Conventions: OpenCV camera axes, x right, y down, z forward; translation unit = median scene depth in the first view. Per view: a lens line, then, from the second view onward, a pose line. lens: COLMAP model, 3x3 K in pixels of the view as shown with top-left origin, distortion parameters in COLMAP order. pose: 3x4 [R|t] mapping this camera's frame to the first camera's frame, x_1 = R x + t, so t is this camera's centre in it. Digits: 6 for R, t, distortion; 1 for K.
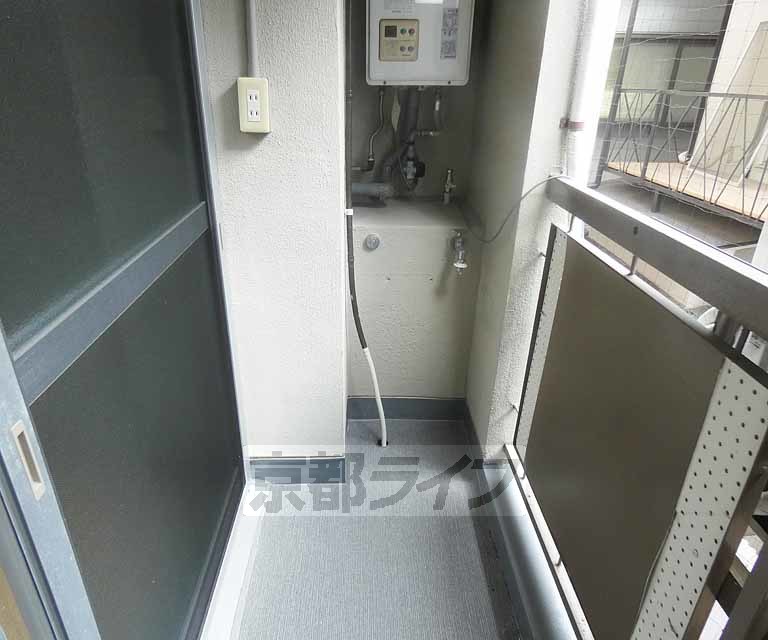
lens RADIAL K [[542.8, 0, 374.3], [0, 542.8, 305.3], [0, 0, 1]] dist [0.000635, -0.002906]
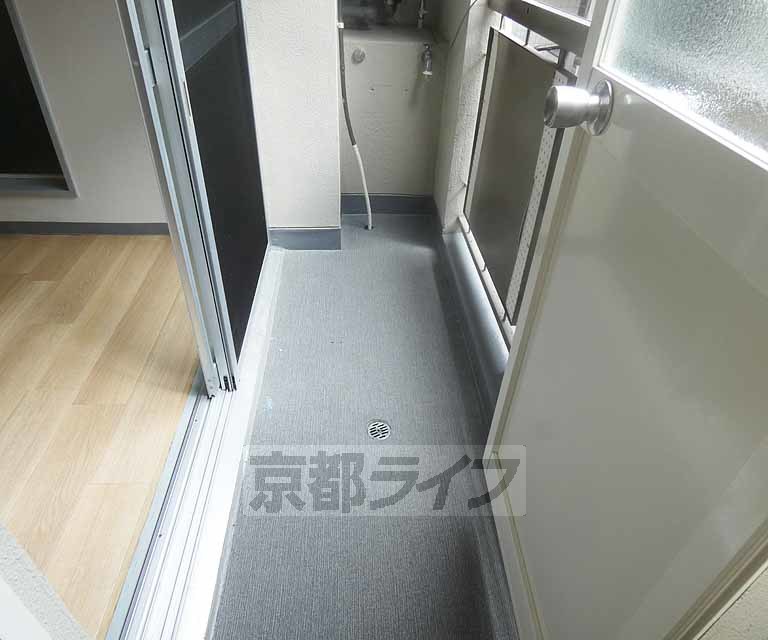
lens RADIAL K [[543.7, 0, 384.0], [0, 543.7, 320.0], [0, 0, 1]] dist [0.002022, -0.021424]
pose [[0.999286, -0.009812, 0.036478, 0.002230], [0.001464, 0.975008, 0.222164, 0.211392], [-0.037746, -0.221952, 0.974327, -0.384965]]
